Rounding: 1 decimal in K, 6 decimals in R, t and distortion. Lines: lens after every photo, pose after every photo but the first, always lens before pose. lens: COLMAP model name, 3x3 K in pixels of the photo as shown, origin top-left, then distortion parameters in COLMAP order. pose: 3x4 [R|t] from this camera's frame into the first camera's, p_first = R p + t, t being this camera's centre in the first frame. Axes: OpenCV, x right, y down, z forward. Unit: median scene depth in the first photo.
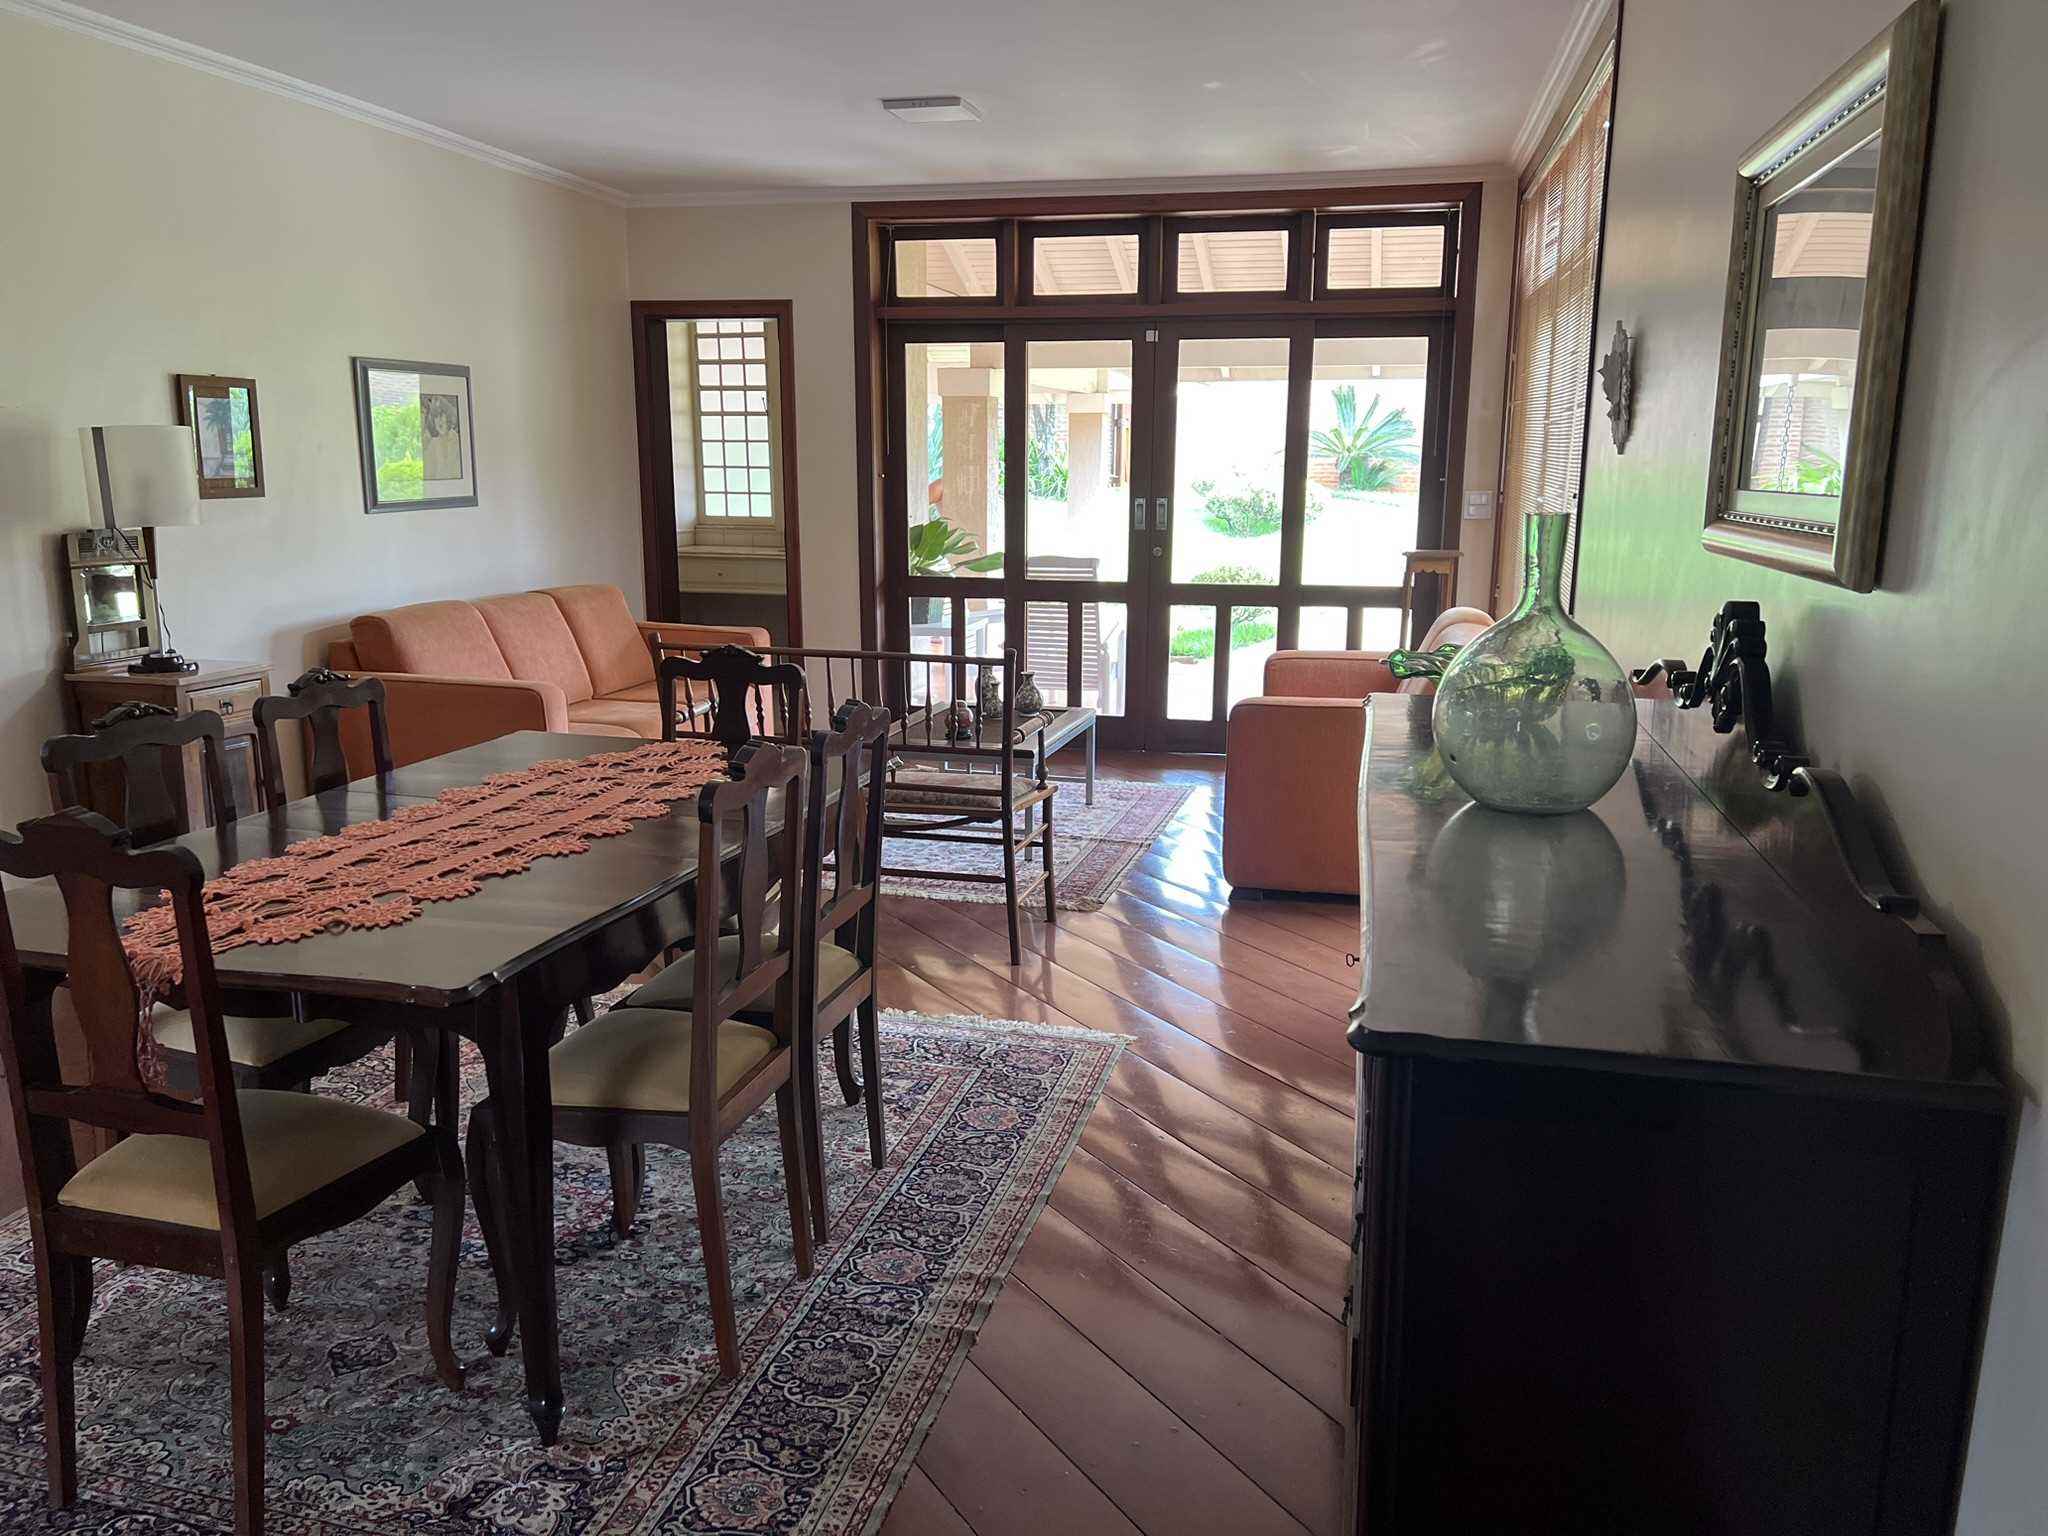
lens RADIAL K [[1579.2, 0, 1022.9], [0, 1579.2, 768.8], [0, 0, 1]] dist [0.042607, -0.012939]
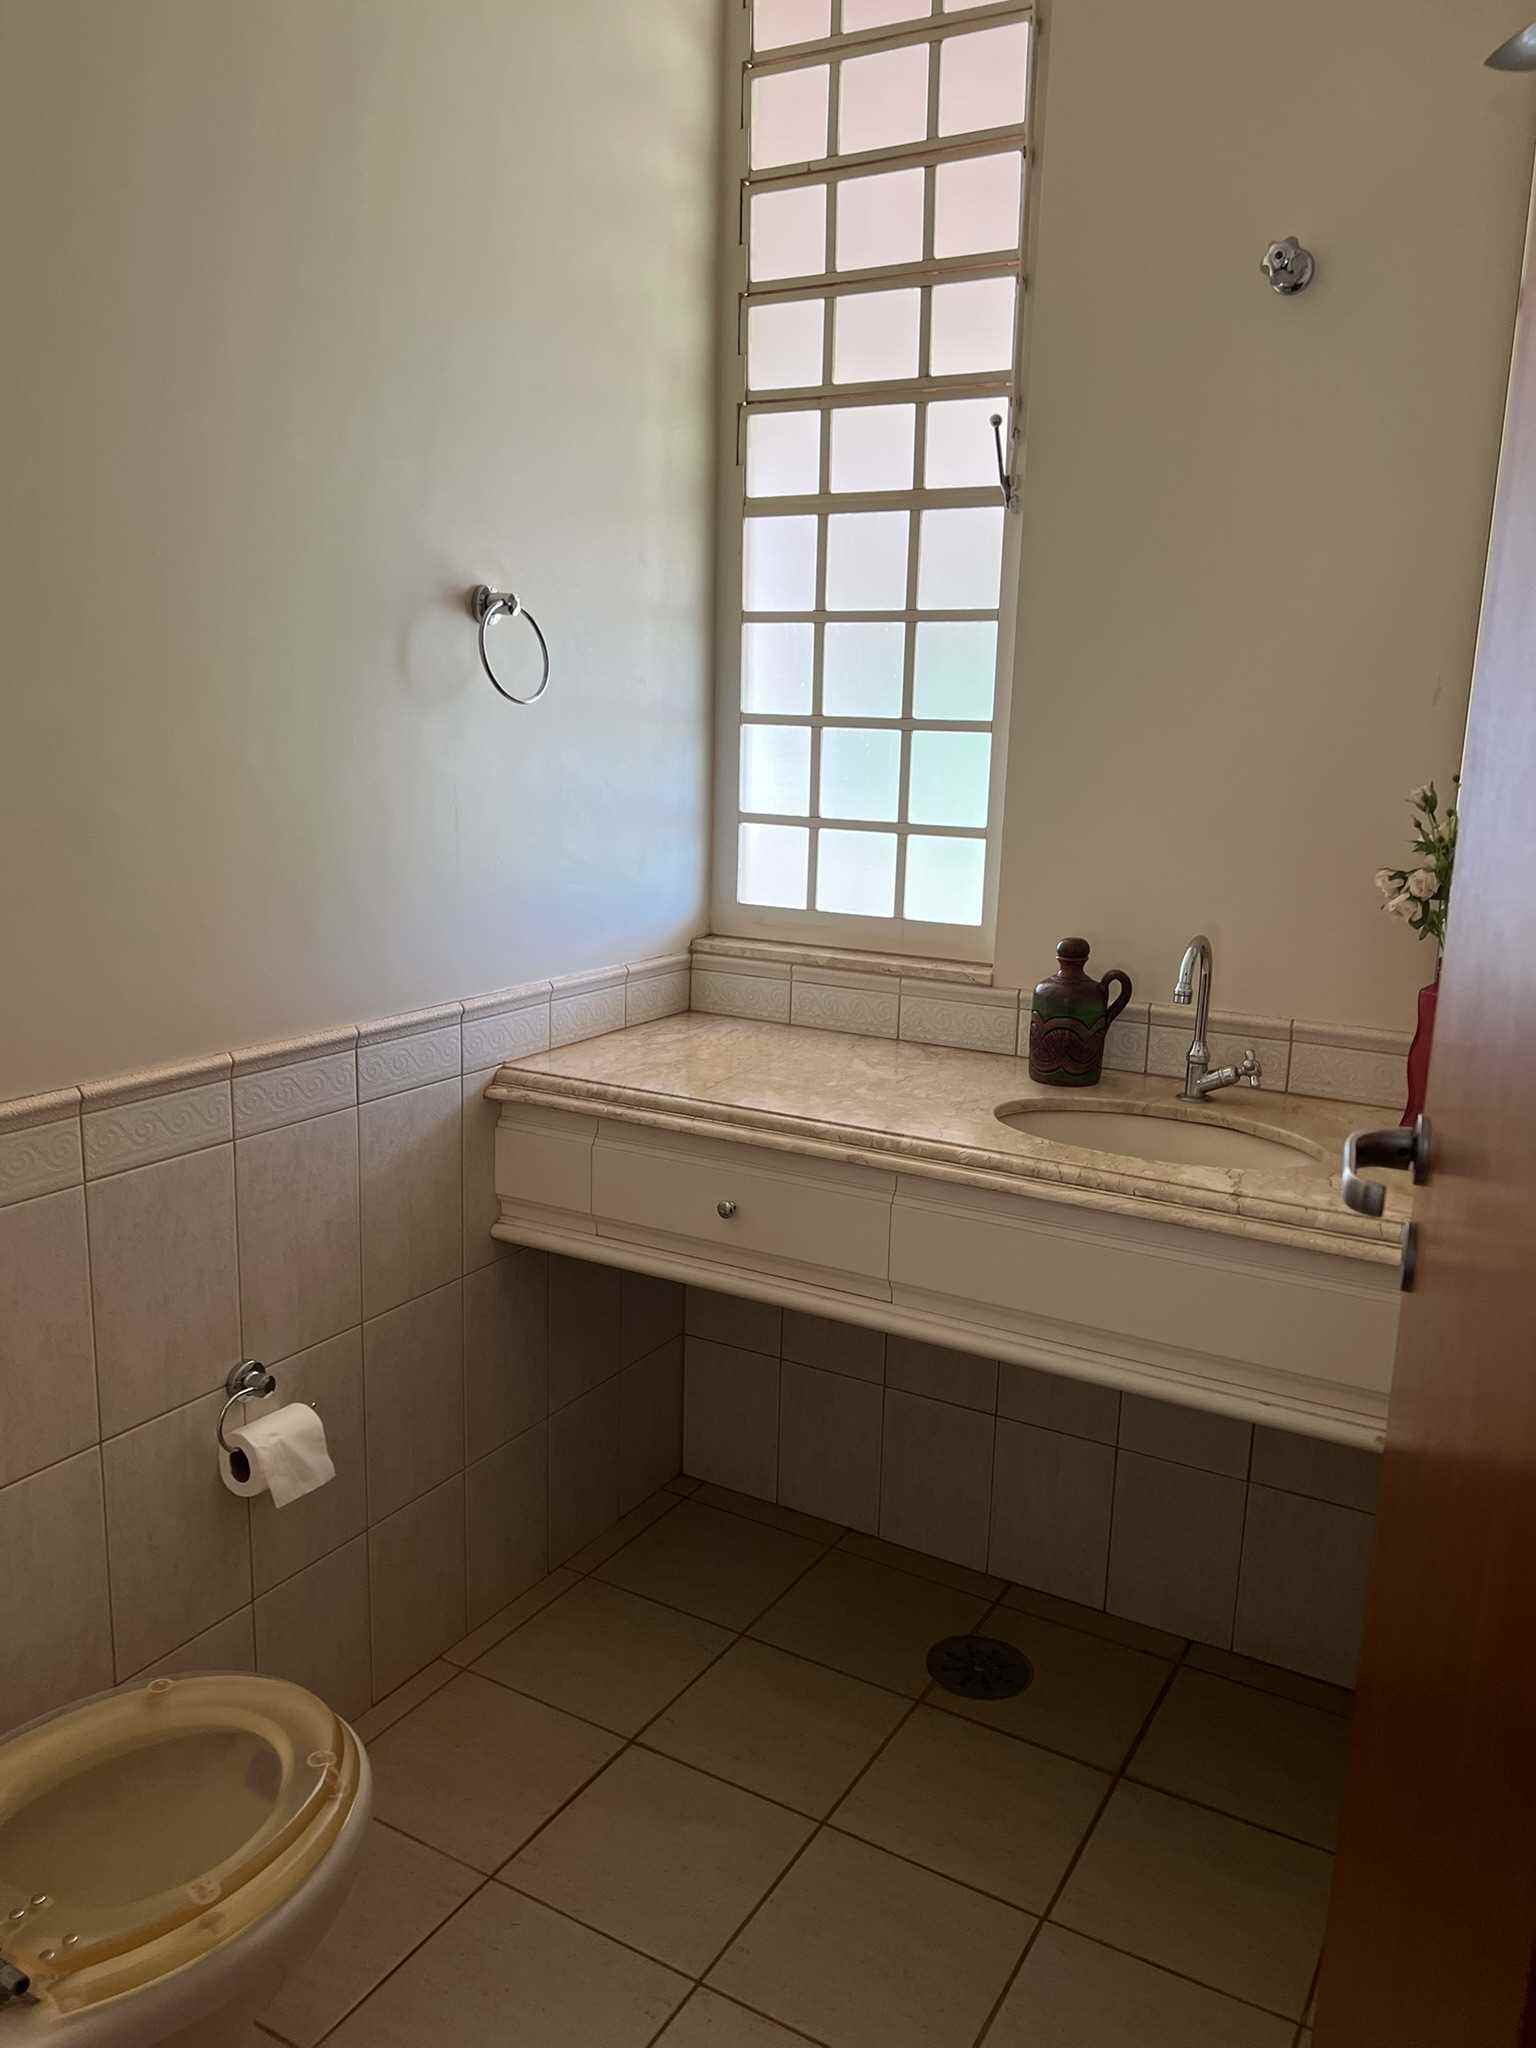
lens RADIAL K [[1579.2, 0, 764.3], [0, 1579.2, 1025.8], [0, 0, 1]] dist [0.042607, -0.012939]
pose [[0.954799, 0.088724, -0.283704, -0.132577], [-0.086874, 0.996036, 0.019124, -0.160790], [0.284276, 0.006387, 0.958721, 0.831638]]
